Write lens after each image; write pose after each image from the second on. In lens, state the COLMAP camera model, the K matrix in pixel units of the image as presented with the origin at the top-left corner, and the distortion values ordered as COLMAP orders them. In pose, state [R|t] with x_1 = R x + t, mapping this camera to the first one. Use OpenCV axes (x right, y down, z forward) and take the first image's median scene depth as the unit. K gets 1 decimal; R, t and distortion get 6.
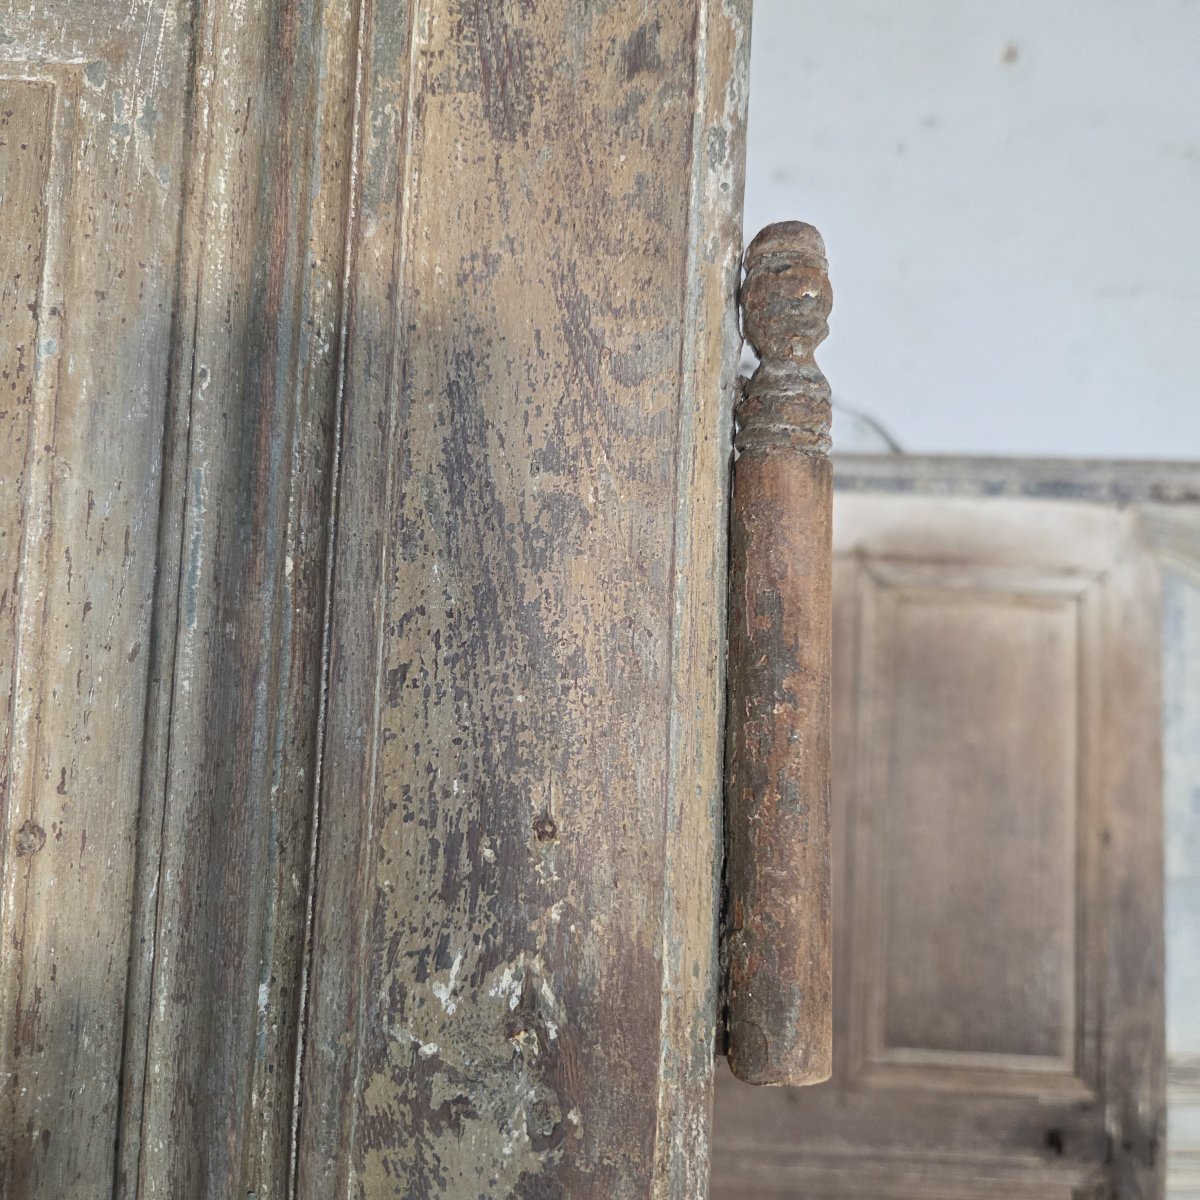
lens RADIAL K [[1084.3, 0, 605.0], [0, 1084.3, 600.3], [0, 0, 1]] dist [0.022287, -0.023415]
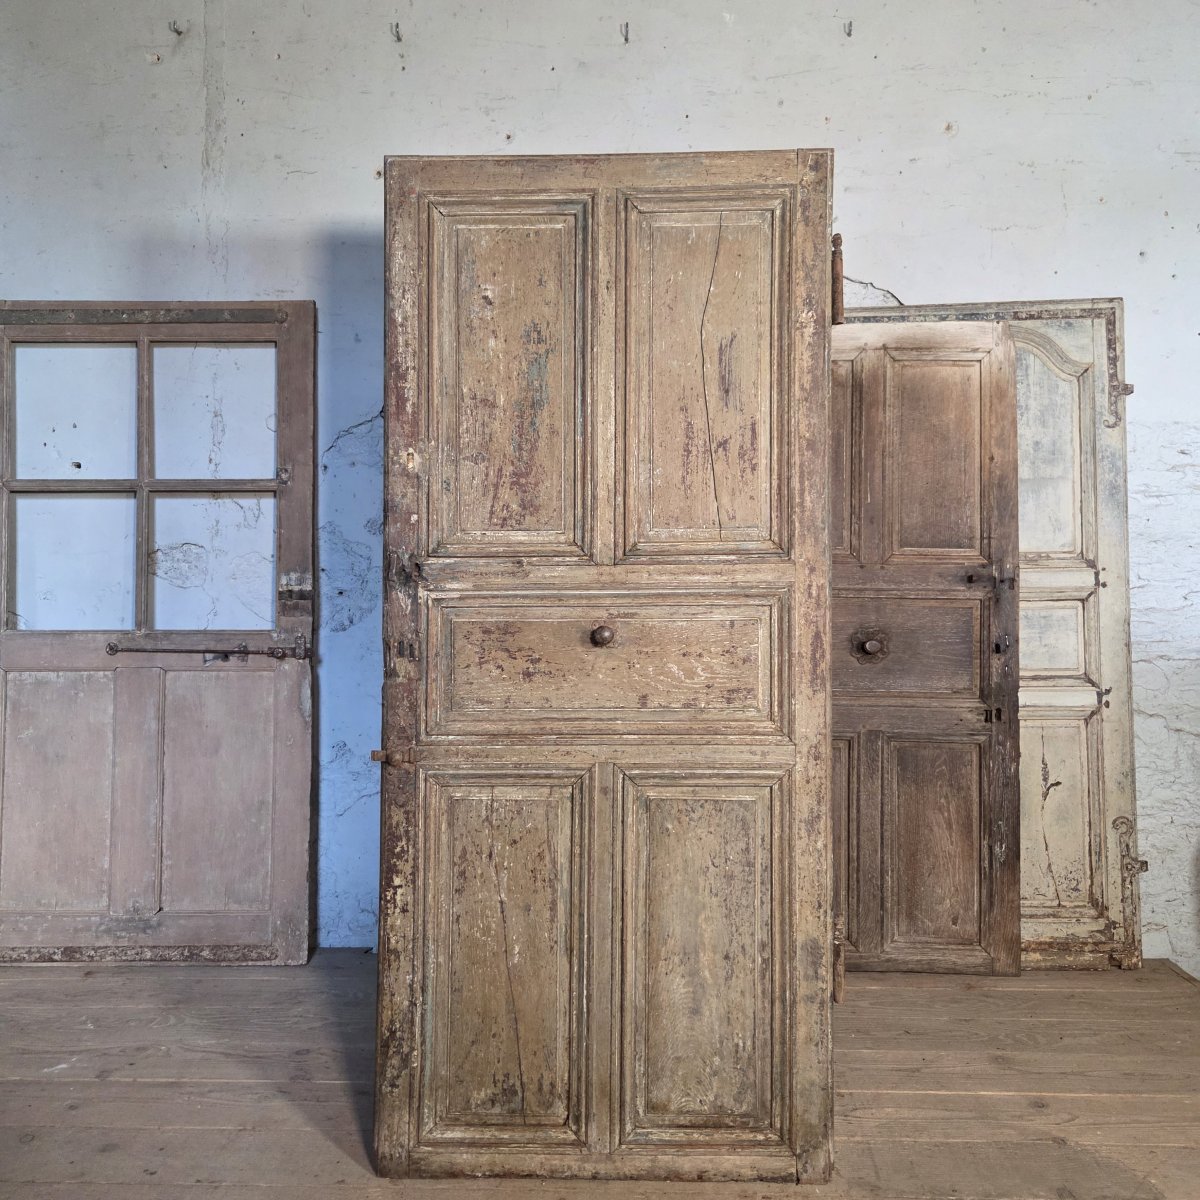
lens RADIAL K [[1084.3, 0, 593.1], [0, 1084.3, 602.4], [0, 0, 1]] dist [0.022287, -0.023415]
pose [[0.994463, -0.034758, -0.099174, -0.190595], [0.038177, 0.998733, 0.032781, 0.420740], [0.097909, -0.036386, 0.994530, -1.489778]]
